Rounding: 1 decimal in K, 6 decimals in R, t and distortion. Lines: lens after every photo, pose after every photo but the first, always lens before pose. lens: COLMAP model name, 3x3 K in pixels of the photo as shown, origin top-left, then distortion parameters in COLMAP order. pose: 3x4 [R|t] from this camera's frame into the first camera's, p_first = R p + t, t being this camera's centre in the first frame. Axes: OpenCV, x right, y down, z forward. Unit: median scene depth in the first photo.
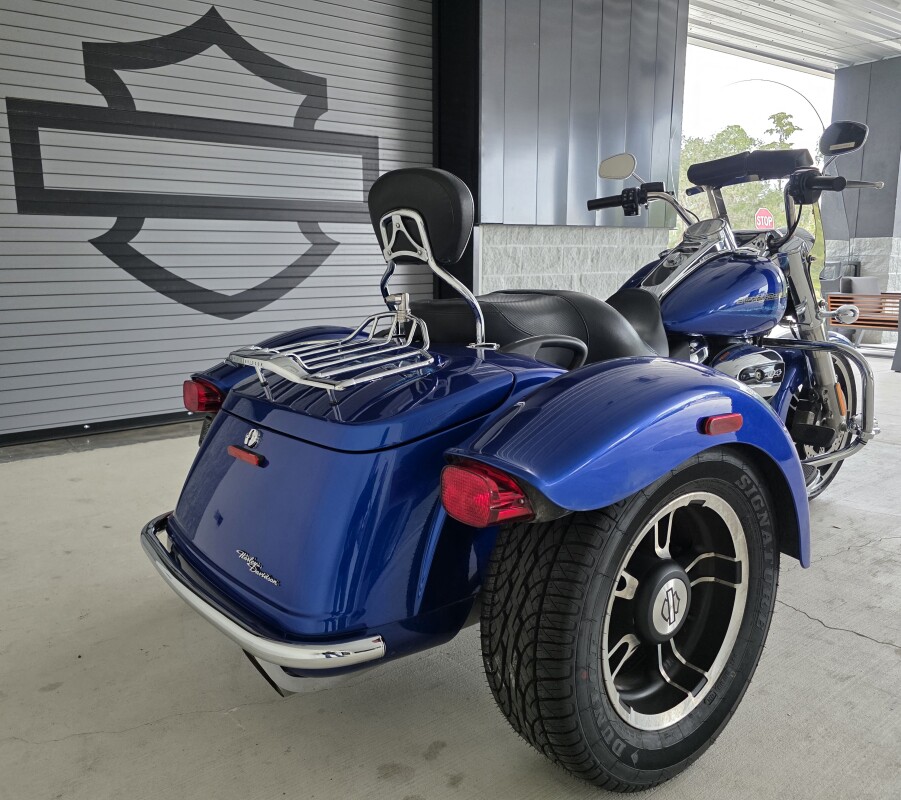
lens RADIAL K [[795.1, 0, 449.5], [0, 795.1, 406.0], [0, 0, 1]] dist [0.052467, -0.020579]
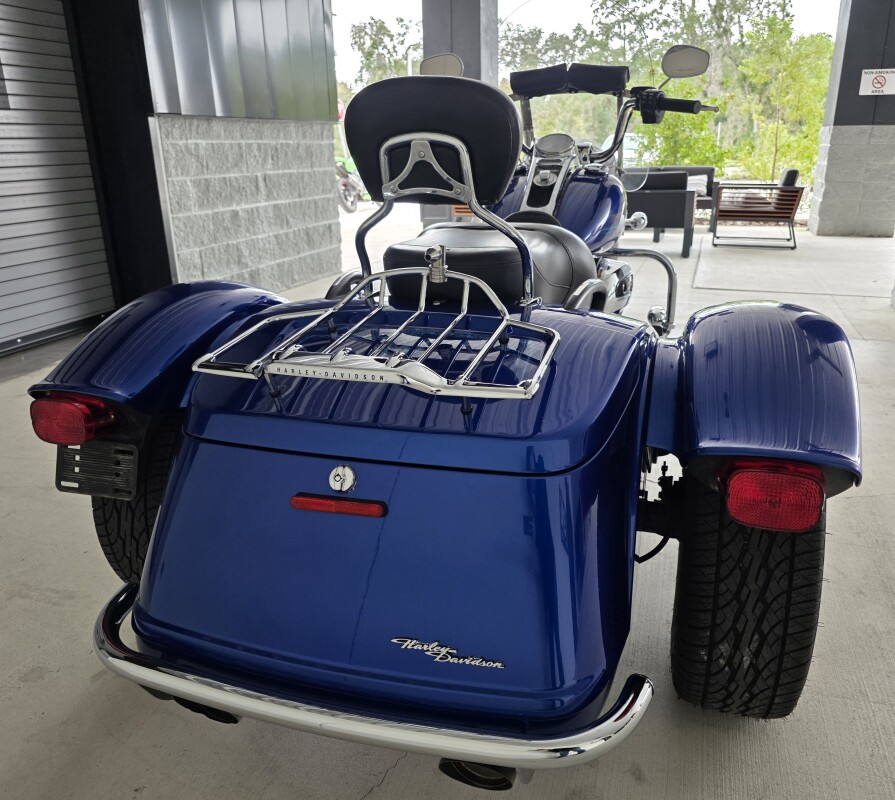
lens RADIAL K [[732.1, 0, 447.0], [0, 732.1, 397.8], [0, 0, 1]] dist [0.034461, -0.011840]
pose [[0.784598, -0.201908, 0.586208, -0.228021], [0.103303, 0.974844, 0.197502, -0.062026], [-0.611339, -0.094403, 0.785718, 0.190219]]
